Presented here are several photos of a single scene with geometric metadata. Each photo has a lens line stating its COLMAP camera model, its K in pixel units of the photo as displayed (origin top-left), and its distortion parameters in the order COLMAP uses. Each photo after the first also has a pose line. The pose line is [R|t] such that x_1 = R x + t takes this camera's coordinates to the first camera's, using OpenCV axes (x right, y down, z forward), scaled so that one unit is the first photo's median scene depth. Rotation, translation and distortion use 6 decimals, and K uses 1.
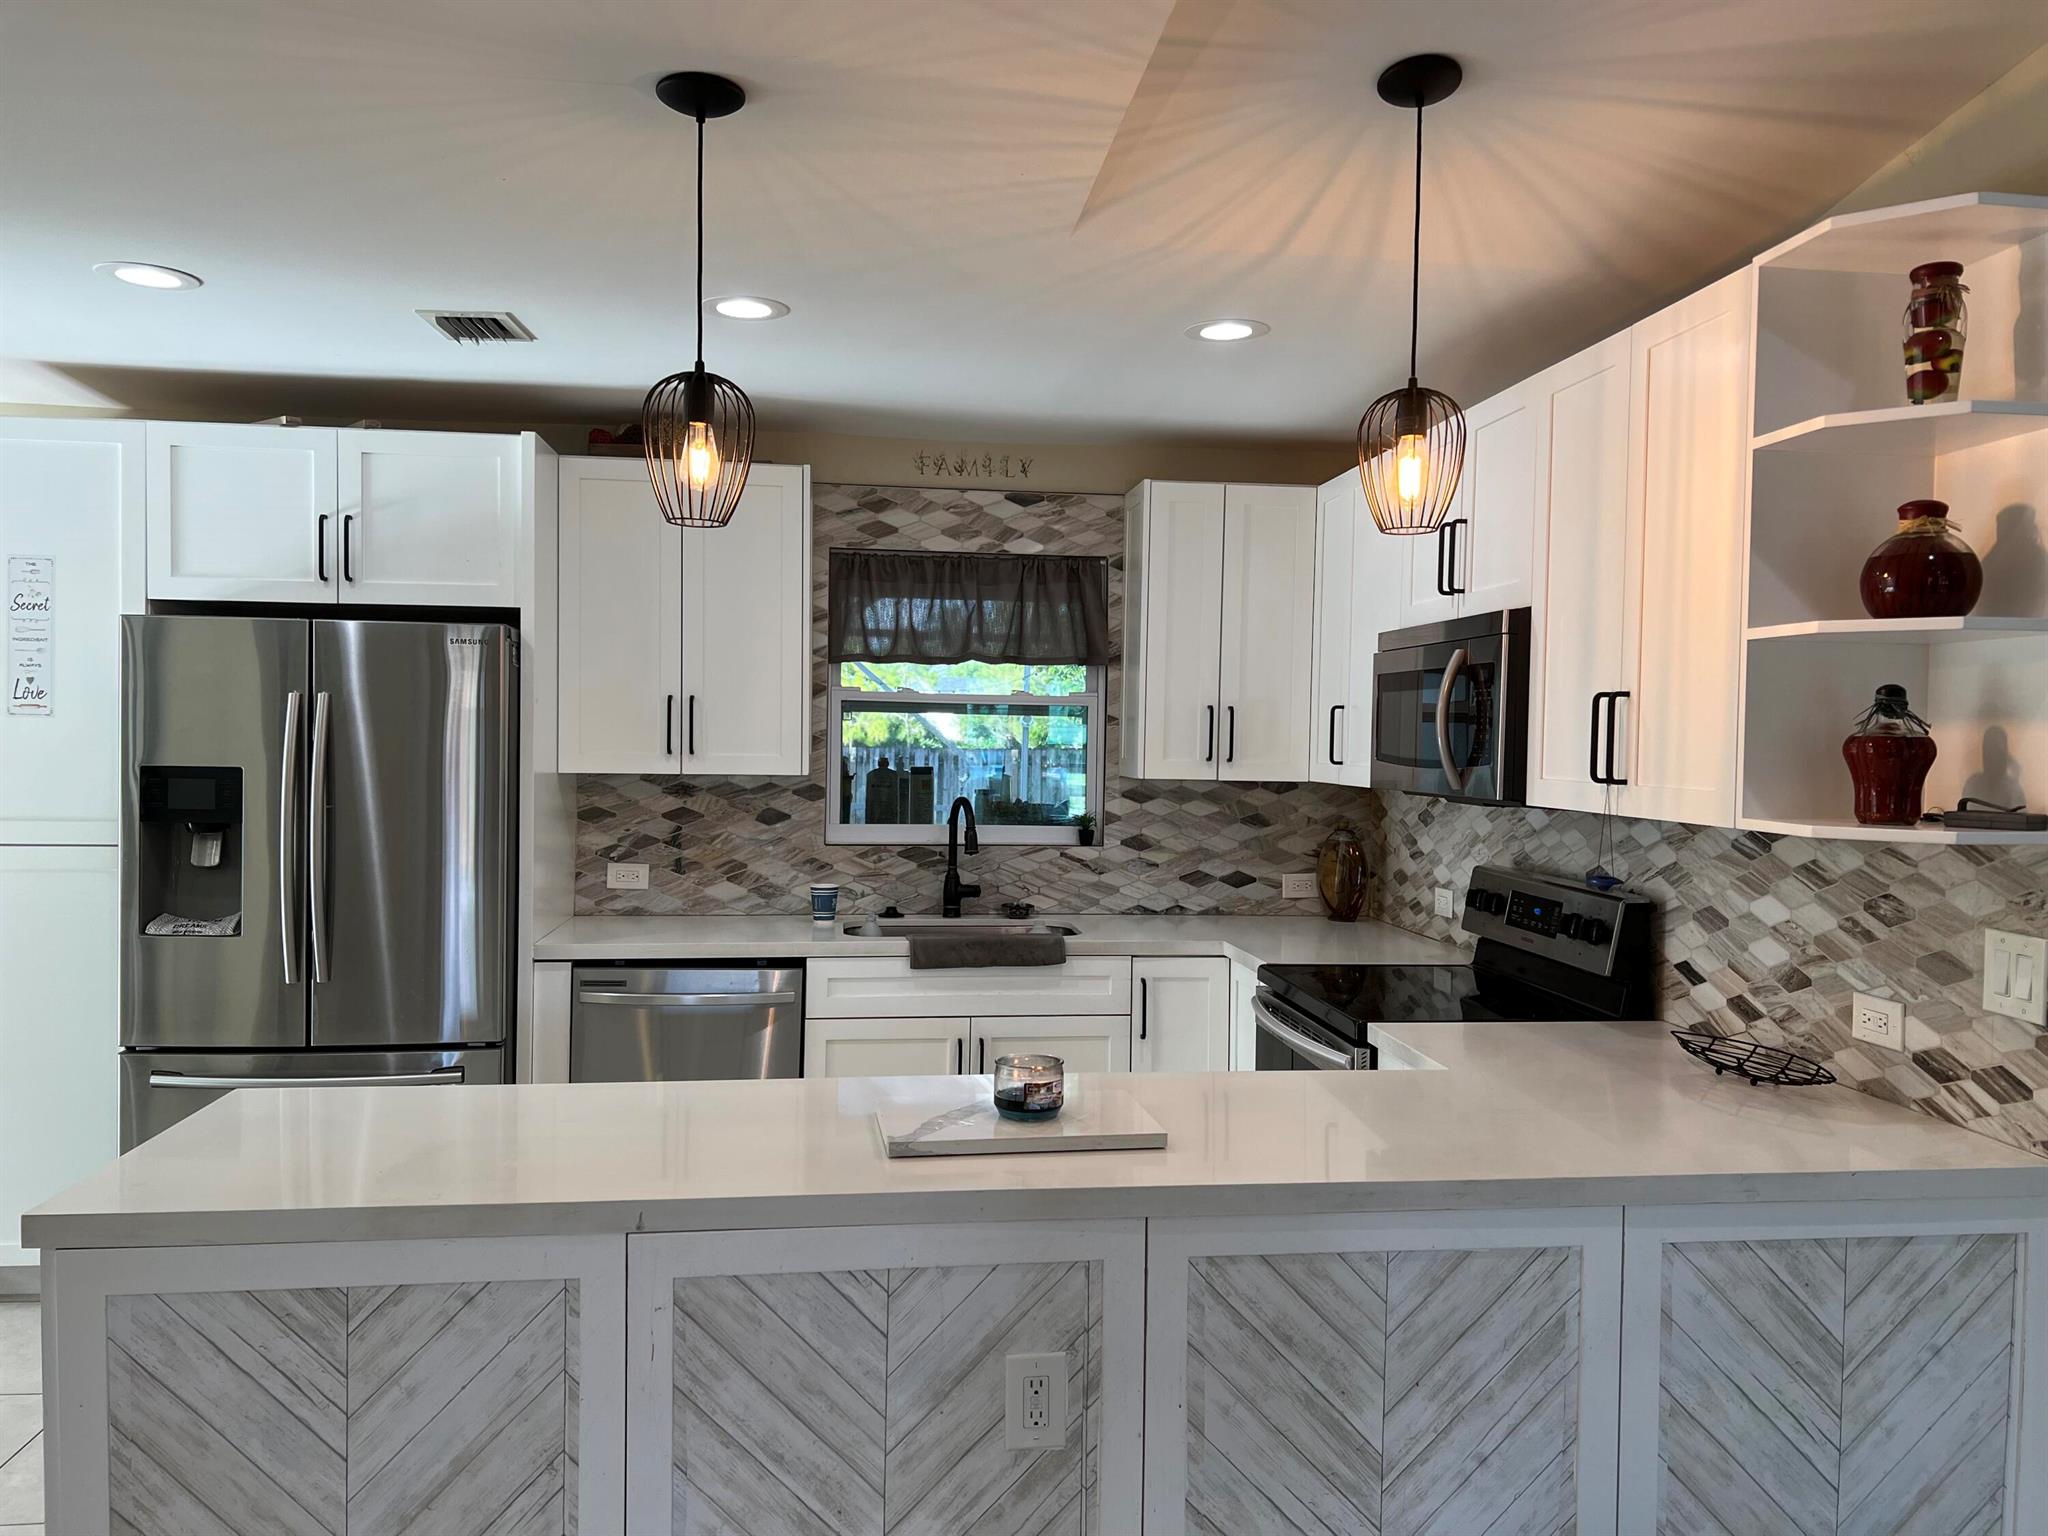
lens RADIAL K [[1536.6, 0, 1040.3], [0, 1536.6, 775.5], [0, 0, 1]] dist [0.071096, -0.094081]
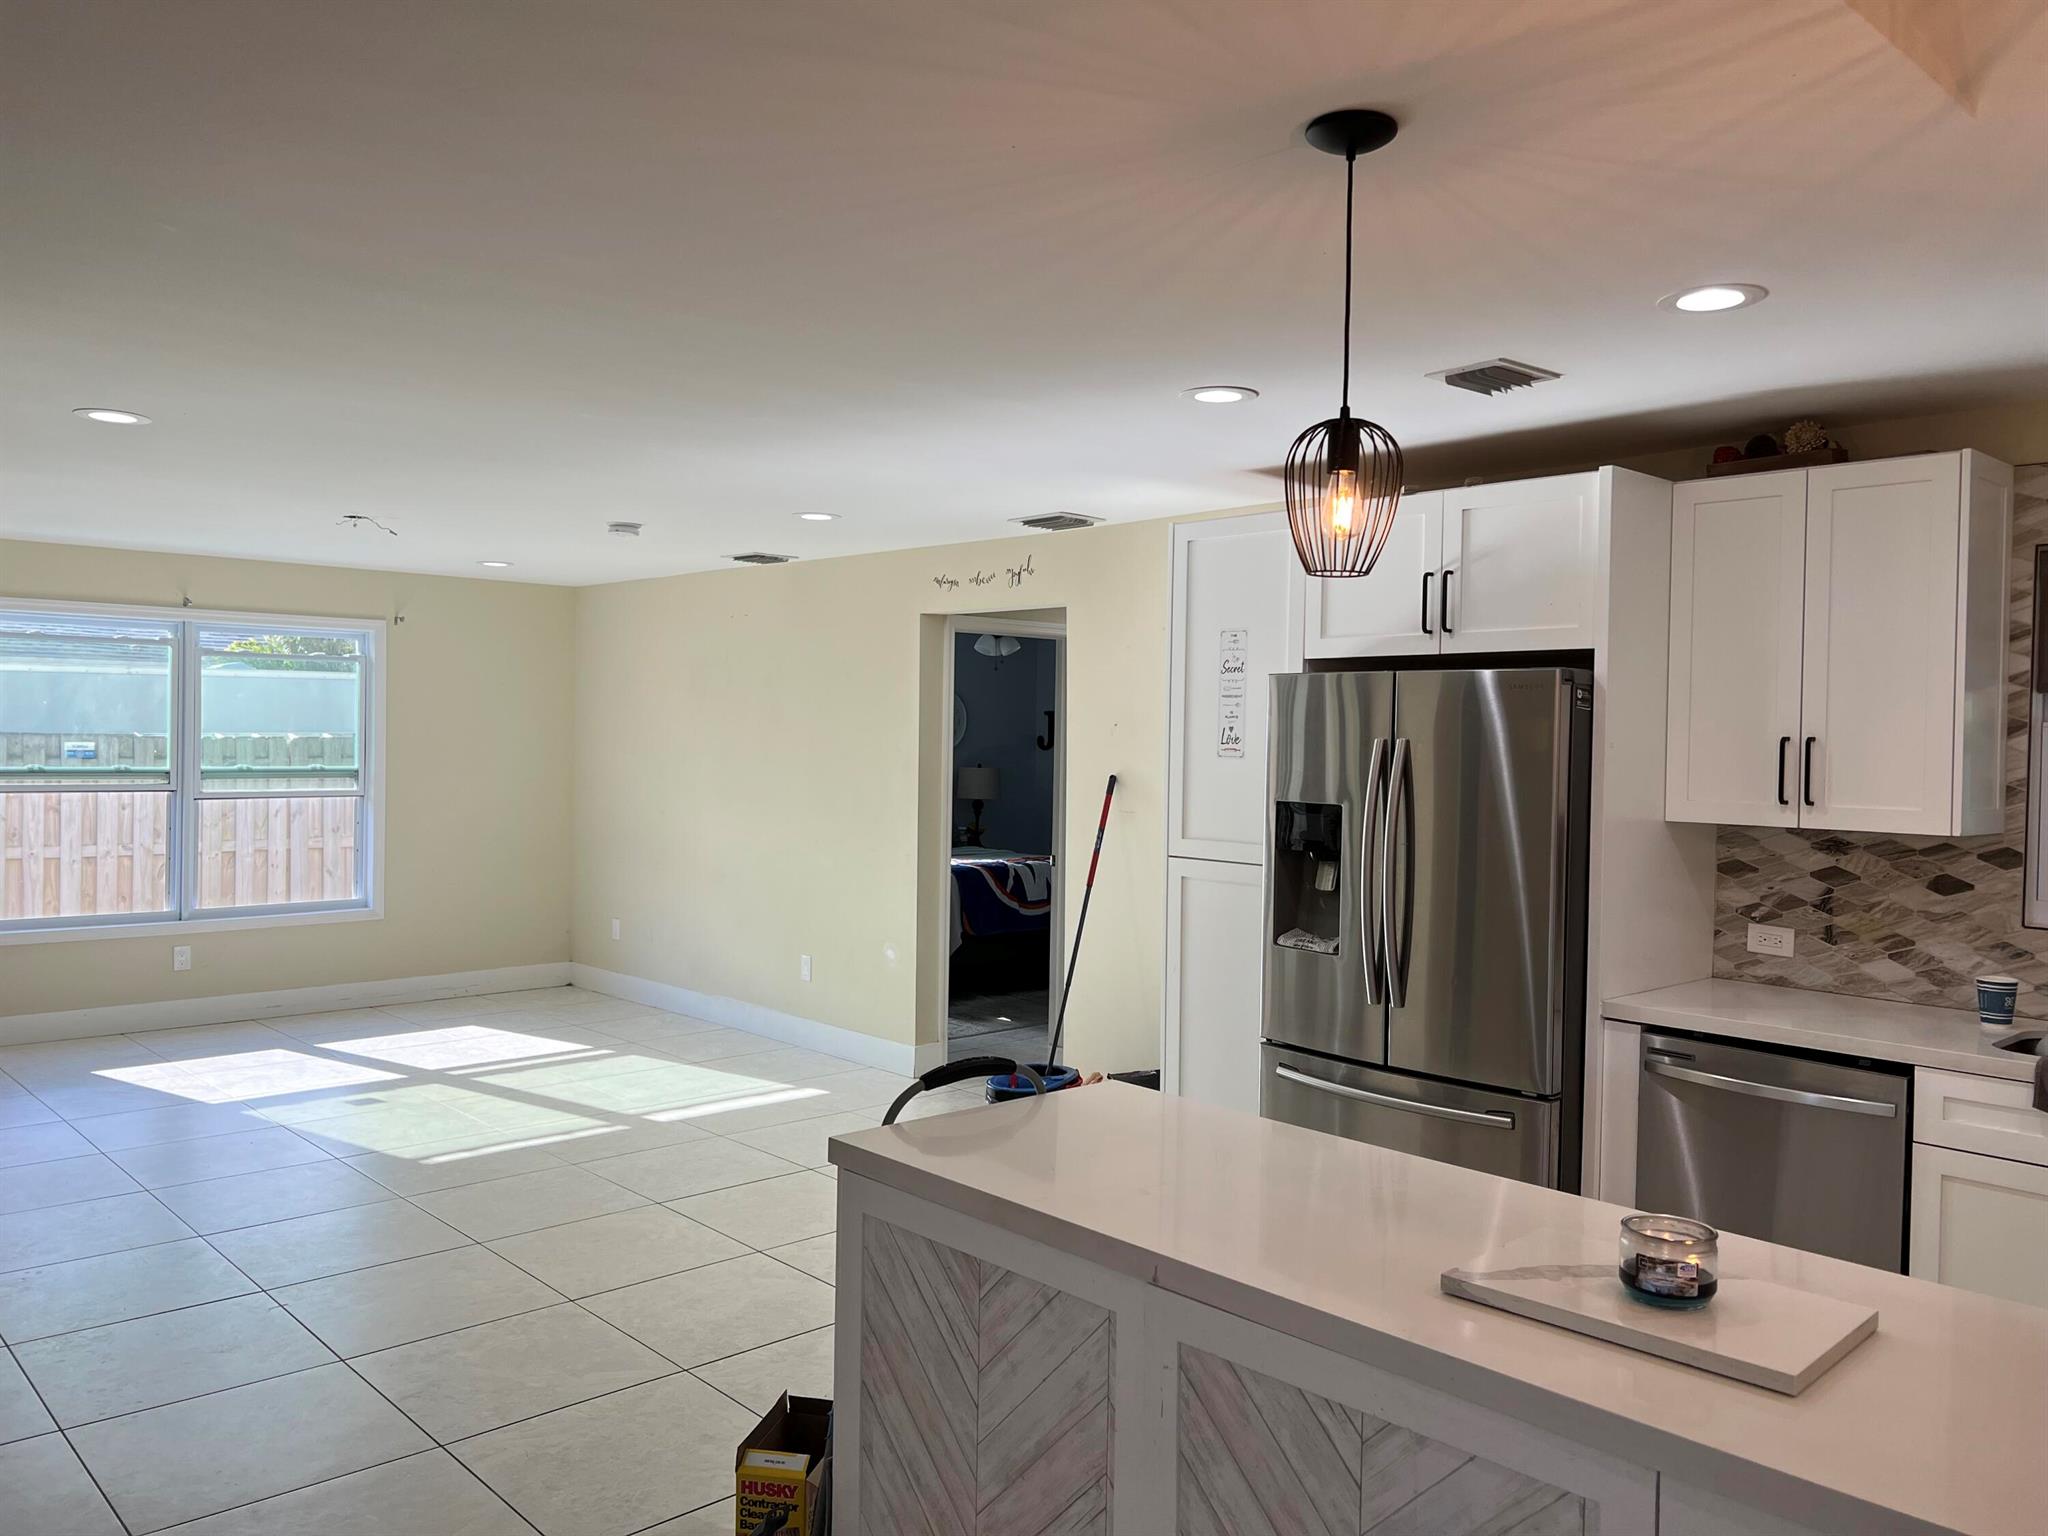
lens RADIAL K [[1536.6, 0, 1039.7], [0, 1536.6, 762.7], [0, 0, 1]] dist [0.071096, -0.094081]
pose [[0.583728, 0.009724, -0.811891, 0.254301], [-0.031204, 0.999458, -0.010465, -0.017111], [0.811349, 0.031443, 0.583715, 0.164182]]
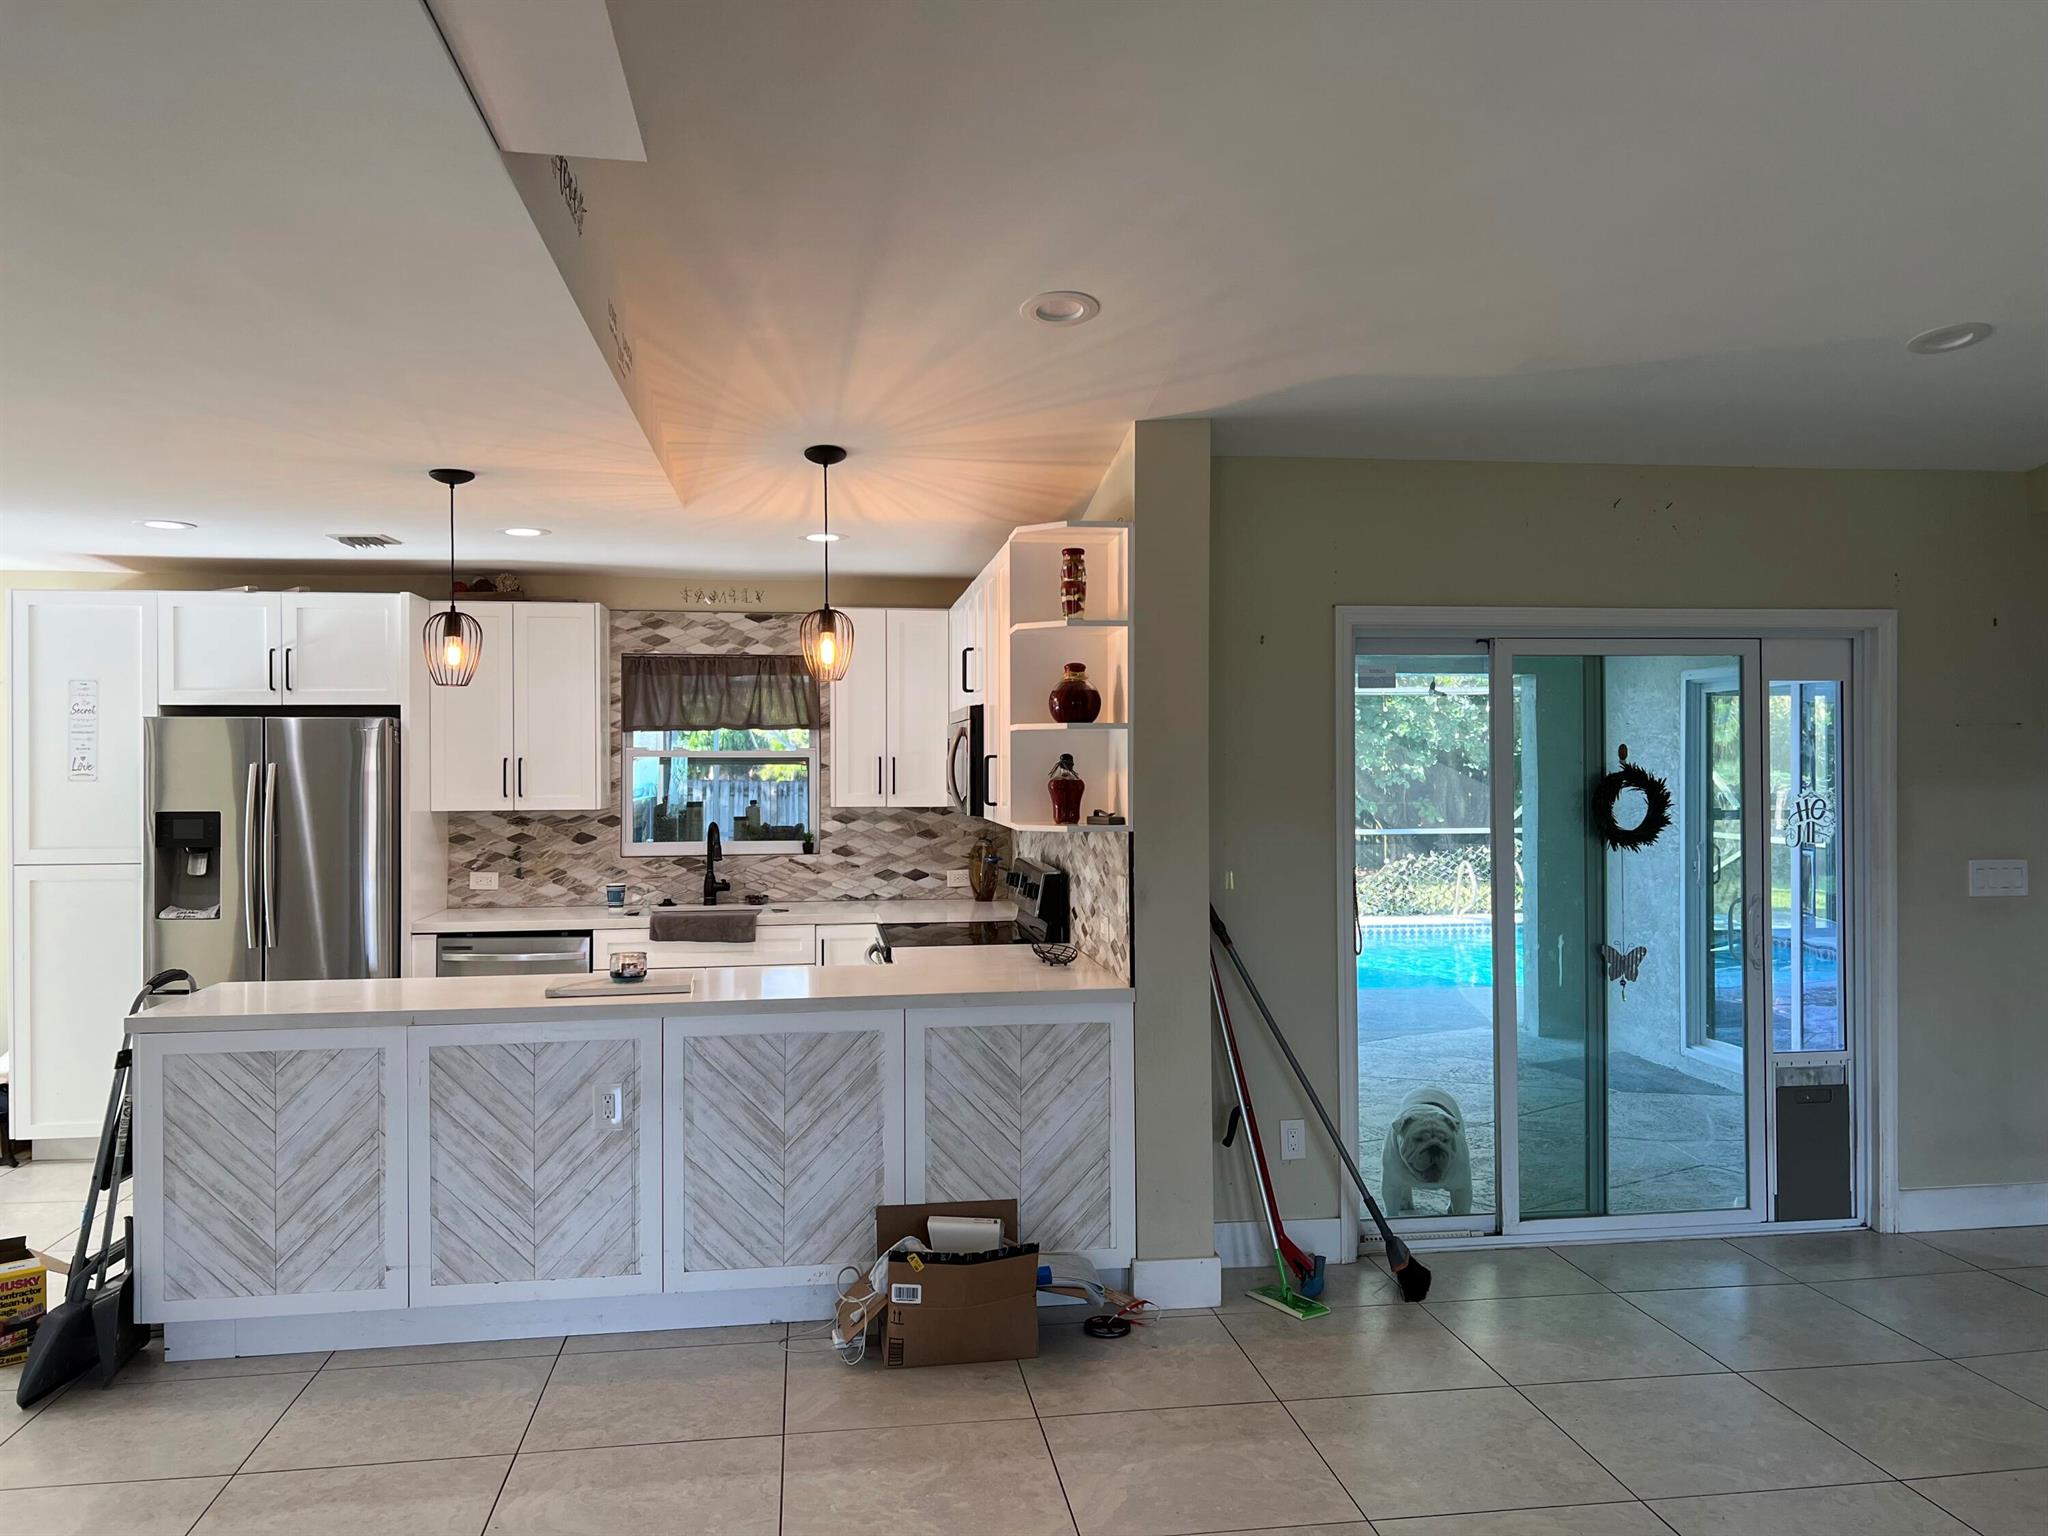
lens RADIAL K [[1536.6, 0, 1034.3], [0, 1536.6, 749.4], [0, 0, 1]] dist [0.071096, -0.094081]
pose [[0.999717, -0.018917, 0.014430, 0.282703], [0.019404, 0.999219, -0.034411, 0.001702], [-0.013768, 0.034681, 0.999304, -0.573728]]
